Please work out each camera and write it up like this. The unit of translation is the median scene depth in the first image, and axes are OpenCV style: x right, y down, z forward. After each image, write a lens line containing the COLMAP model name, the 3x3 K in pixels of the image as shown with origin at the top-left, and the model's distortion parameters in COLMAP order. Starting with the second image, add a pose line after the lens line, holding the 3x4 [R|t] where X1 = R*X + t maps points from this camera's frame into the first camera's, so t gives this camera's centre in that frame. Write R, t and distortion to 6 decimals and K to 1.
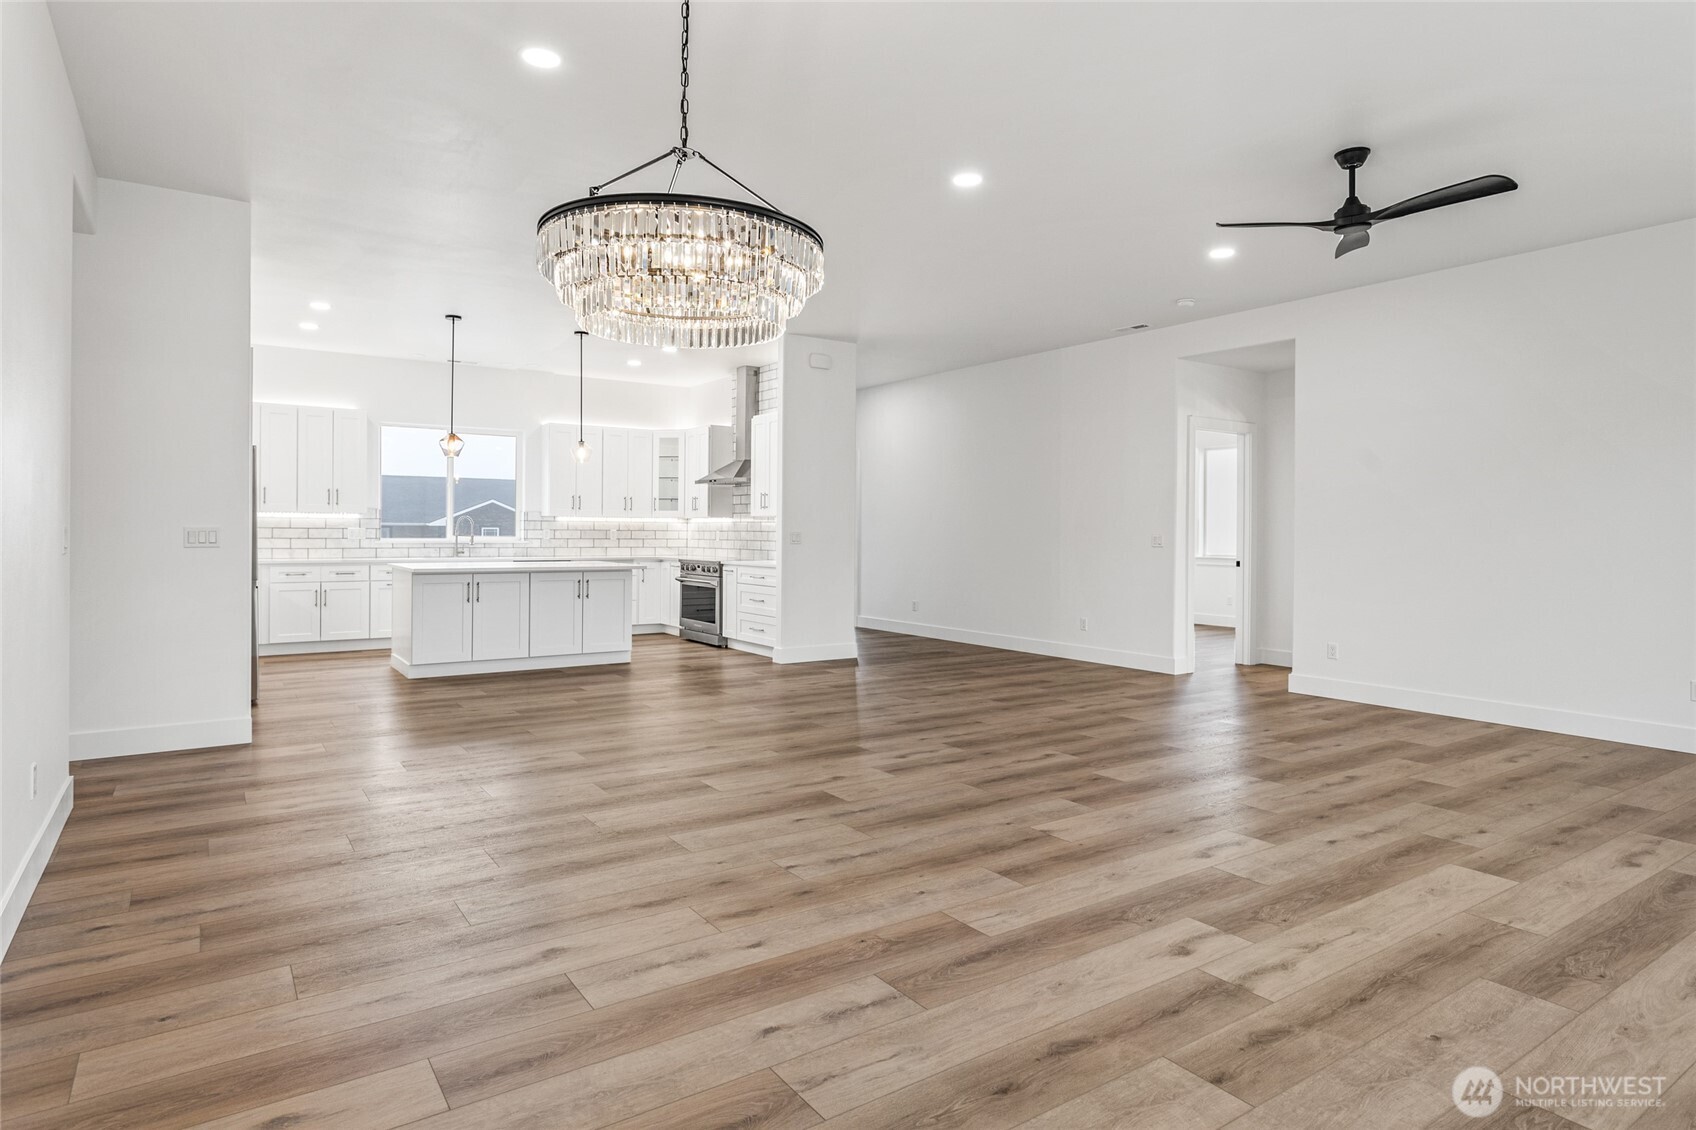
lens RADIAL K [[973.4, 0, 937.1], [0, 973.4, 536.3], [0, 0, 1]] dist [-0.001398, 0.001444]
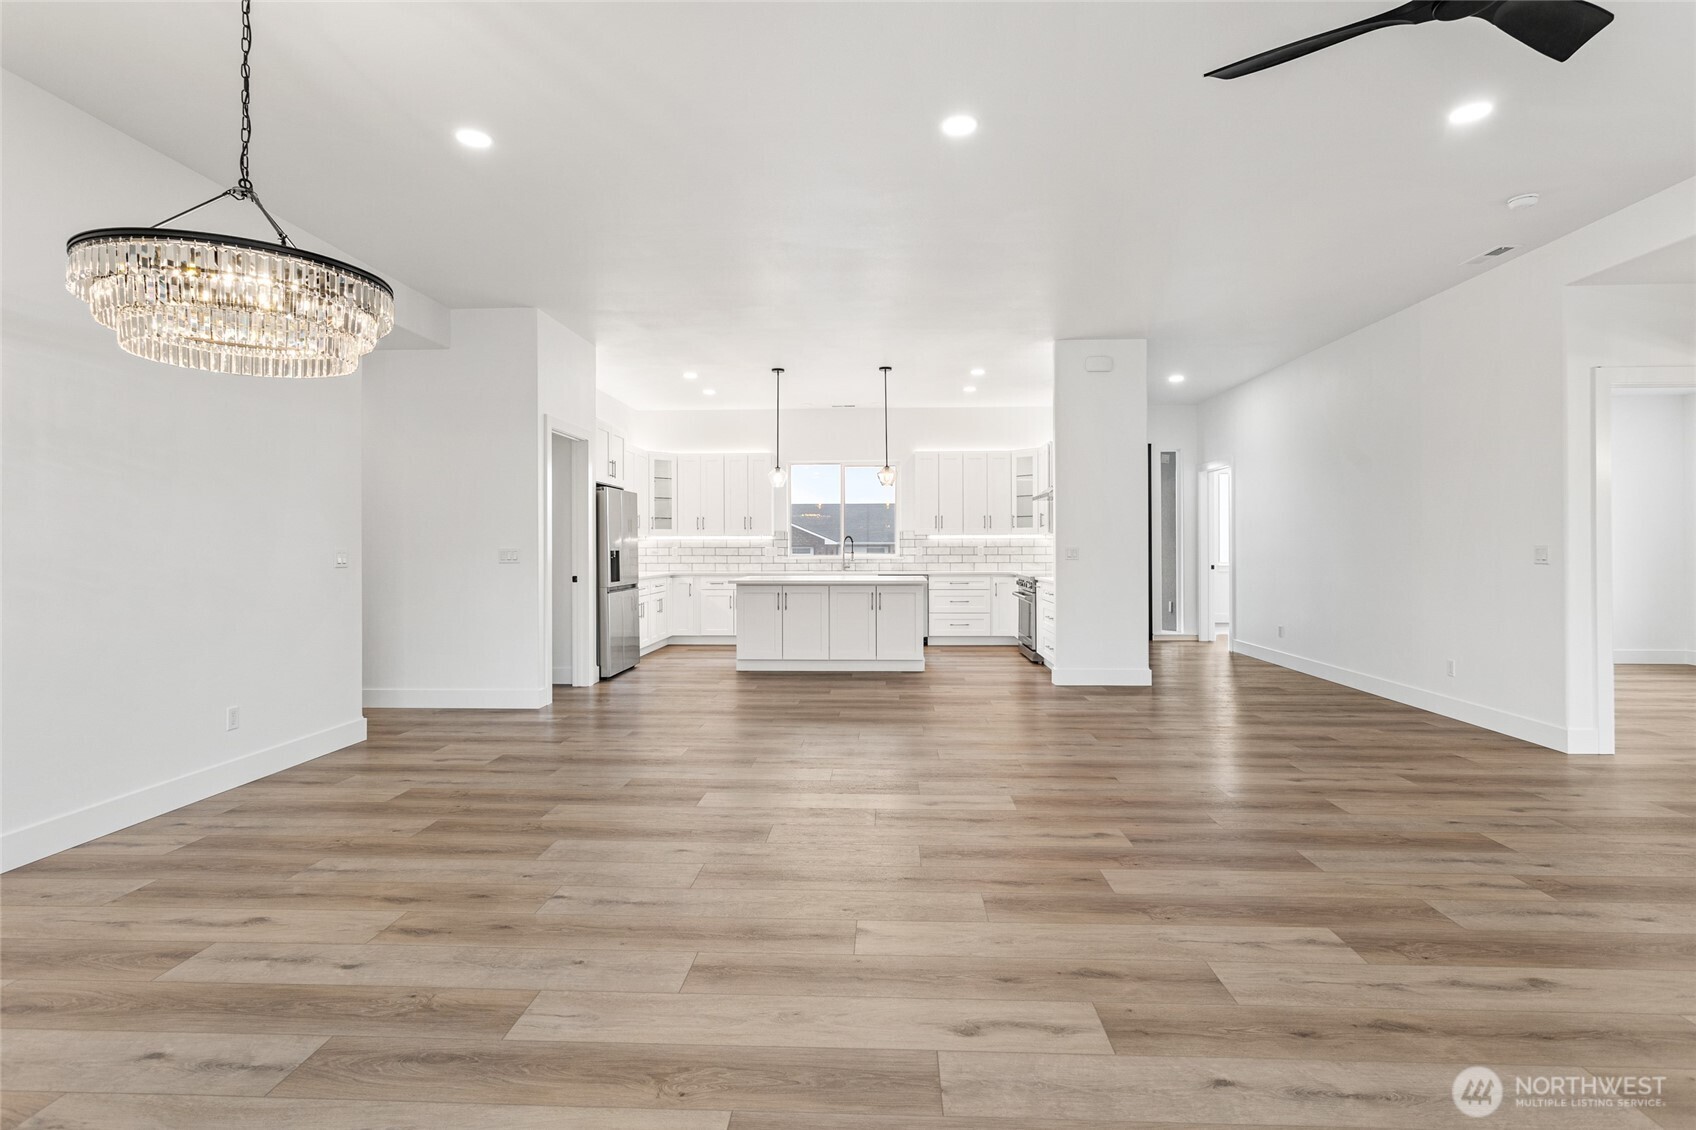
lens RADIAL K [[895.1, 0, 853.5], [0, 895.1, 543.1], [0, 0, 1]] dist [-0.001405, 0.001156]
pose [[0.768203, -0.012294, -0.640088, 0.587600], [0.005991, 0.999910, -0.012014, 0.001866], [0.640178, 0.005395, 0.768208, 0.461293]]
